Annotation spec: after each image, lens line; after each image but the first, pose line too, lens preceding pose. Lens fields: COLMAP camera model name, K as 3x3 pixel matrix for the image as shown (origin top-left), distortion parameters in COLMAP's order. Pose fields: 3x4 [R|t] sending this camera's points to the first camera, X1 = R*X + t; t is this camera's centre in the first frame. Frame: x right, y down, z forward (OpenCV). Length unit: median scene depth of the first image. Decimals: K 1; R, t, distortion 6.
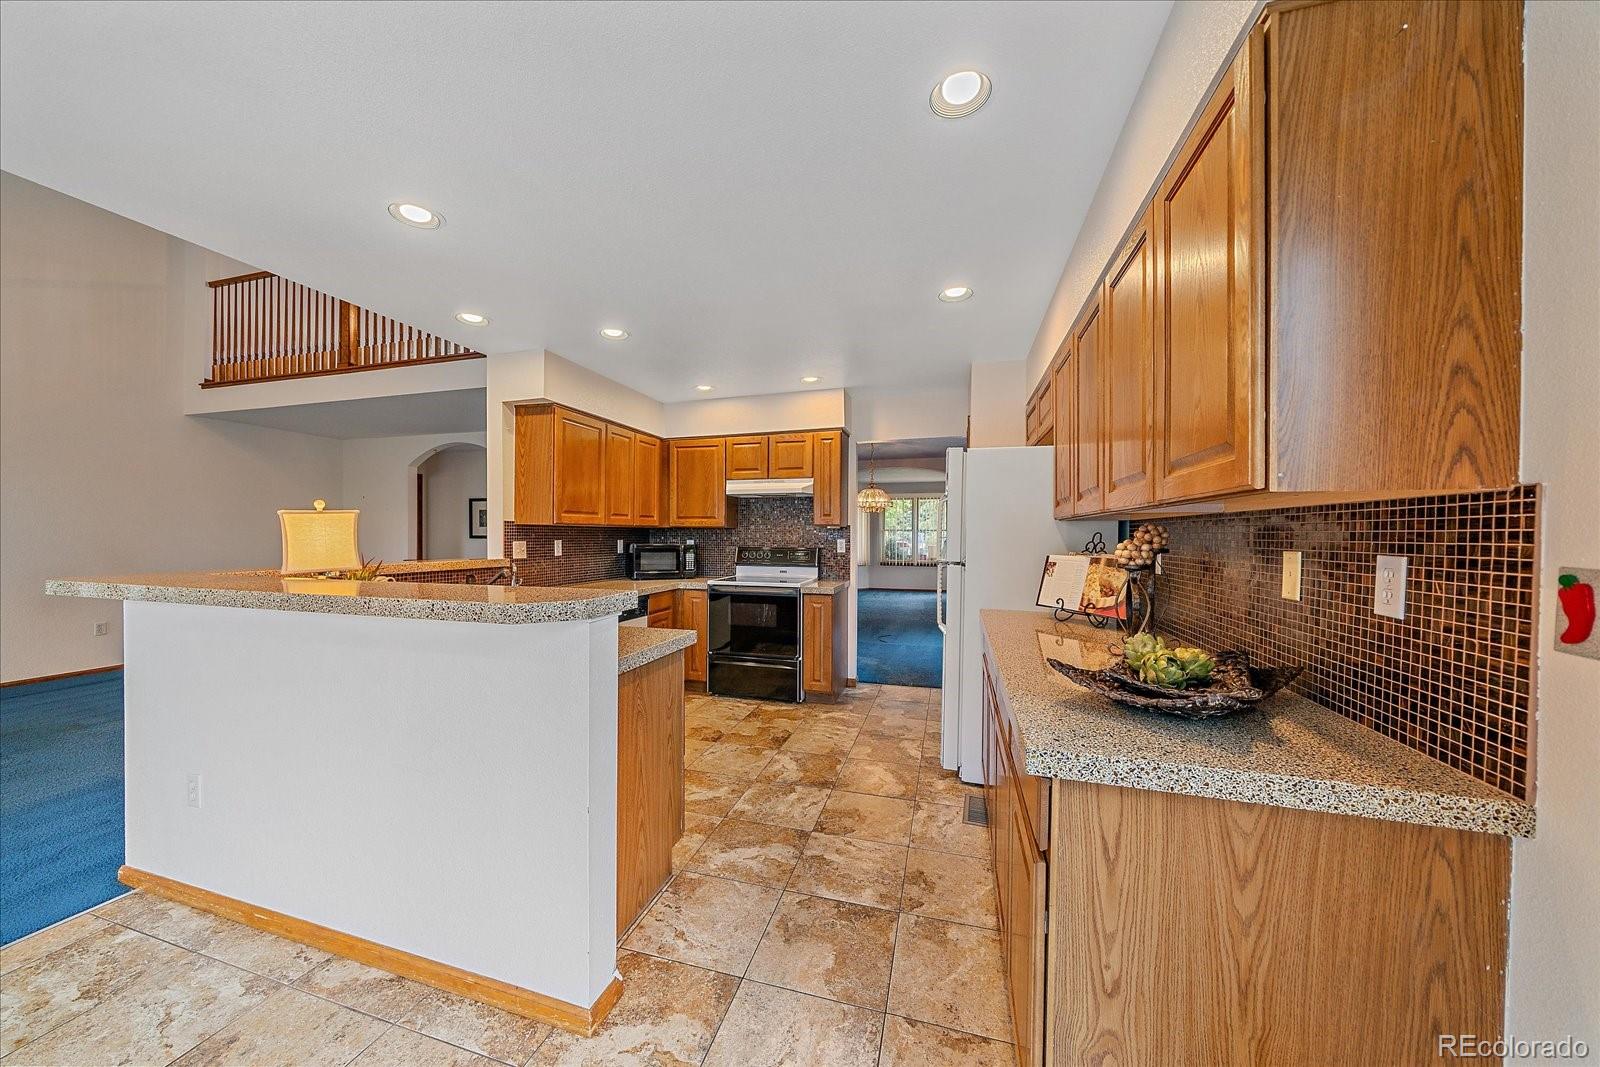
lens RADIAL K [[548.5, 0, 788.8], [0, 548.5, 538.2], [0, 0, 1]] dist [-0.008338, 0.000100]
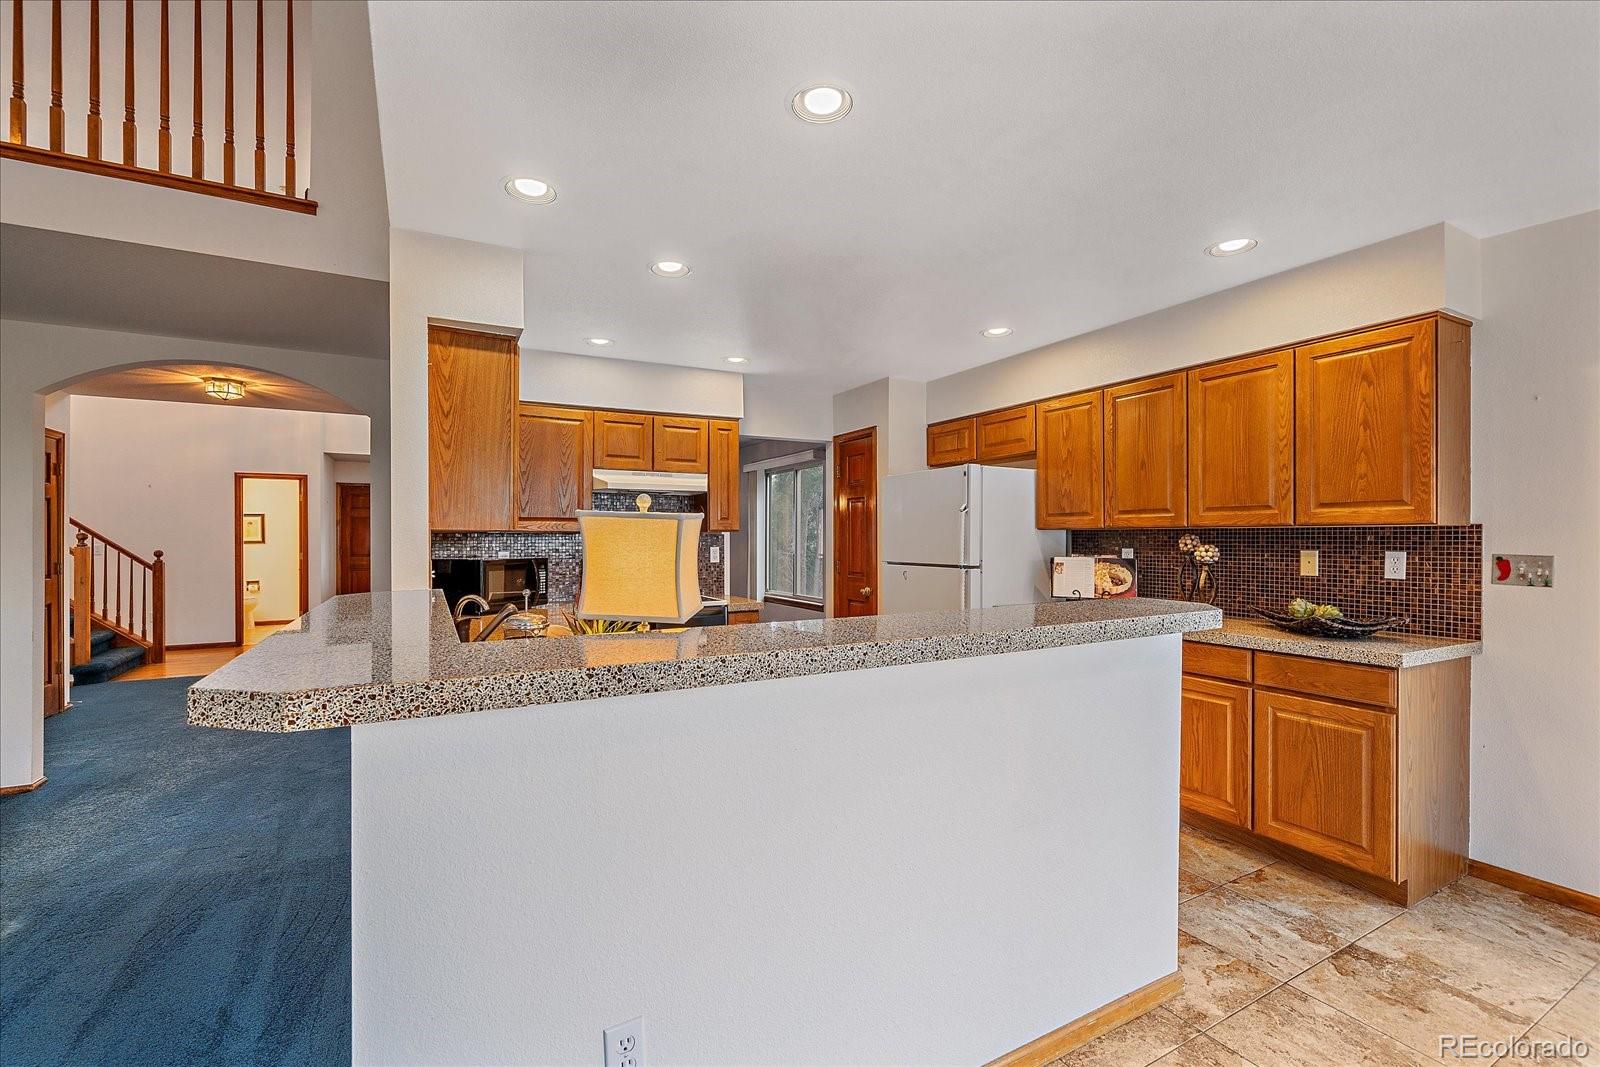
lens RADIAL K [[683.1, 0, 790.7], [0, 683.1, 539.0], [0, 0, 1]] dist [-0.000747, 0.000119]
pose [[0.704473, -0.007250, 0.709694, -2.809905], [0.009440, 0.999955, 0.000844, -0.048081], [-0.709668, 0.006104, 0.704510, 0.831543]]
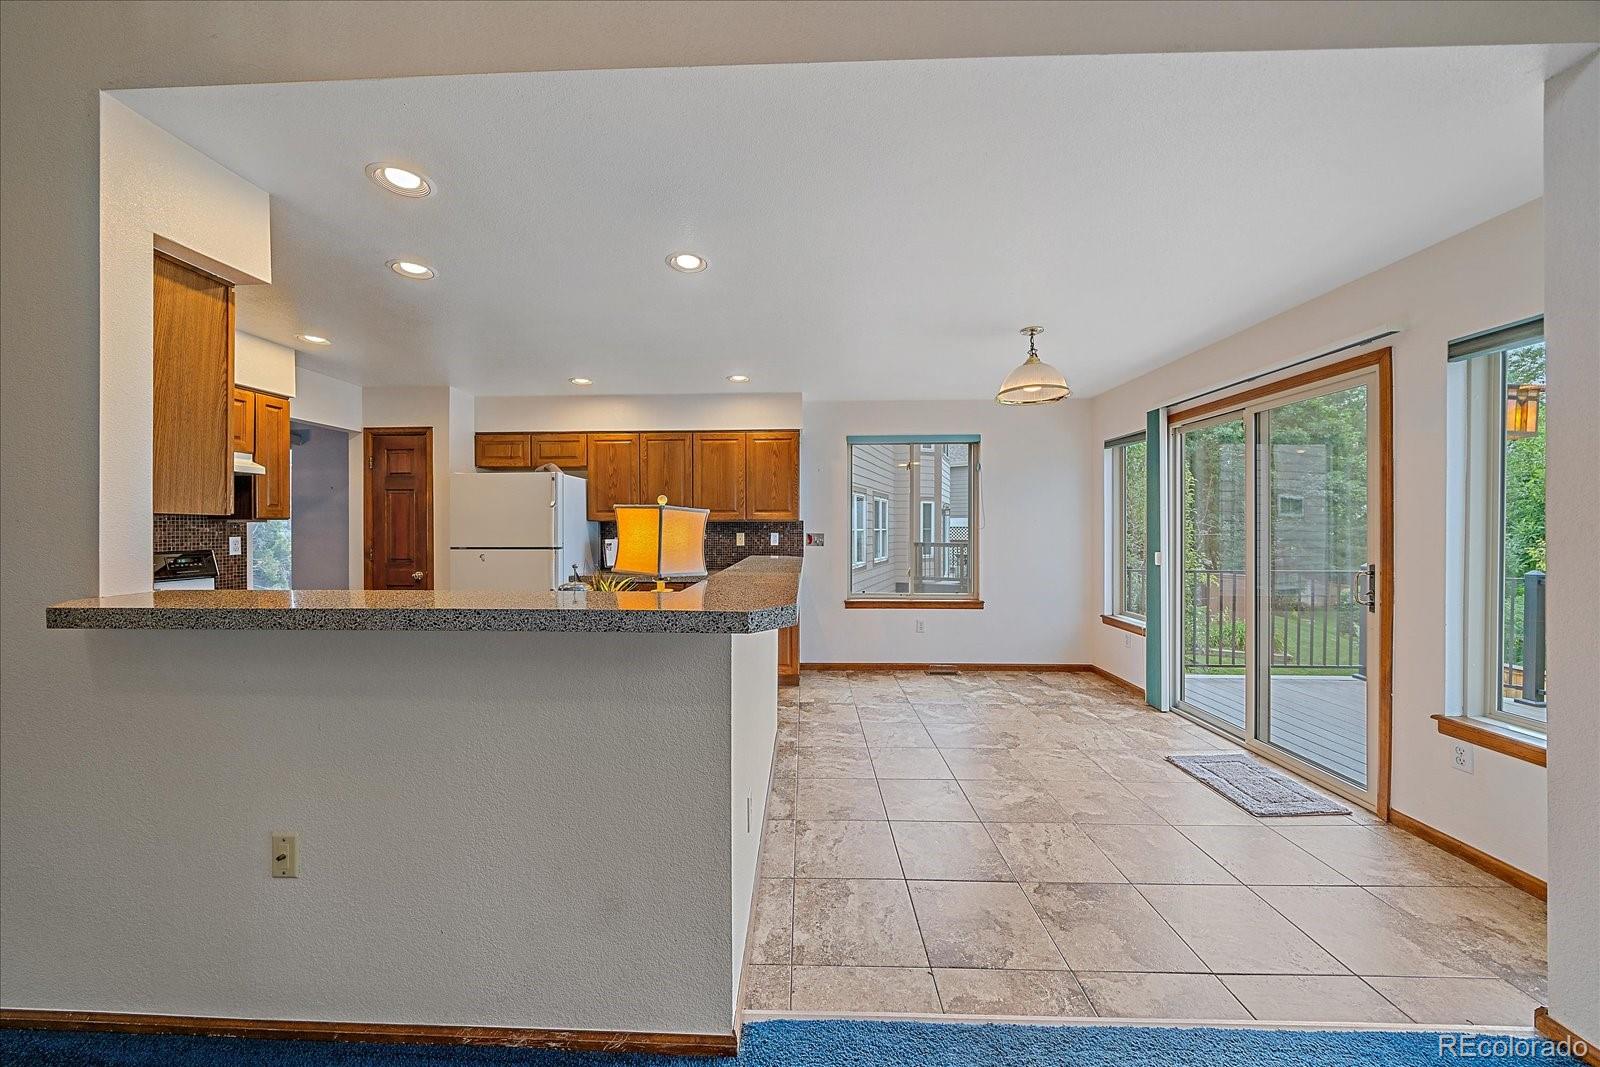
lens RADIAL K [[548.5, 0, 786.0], [0, 548.5, 526.2], [0, 0, 1]] dist [-0.008338, 0.000100]
pose [[-0.253591, -0.001639, 0.967310, -3.934239], [0.007299, 0.999967, 0.003608, -0.046452], [-0.967284, 0.007976, -0.253571, 2.283315]]
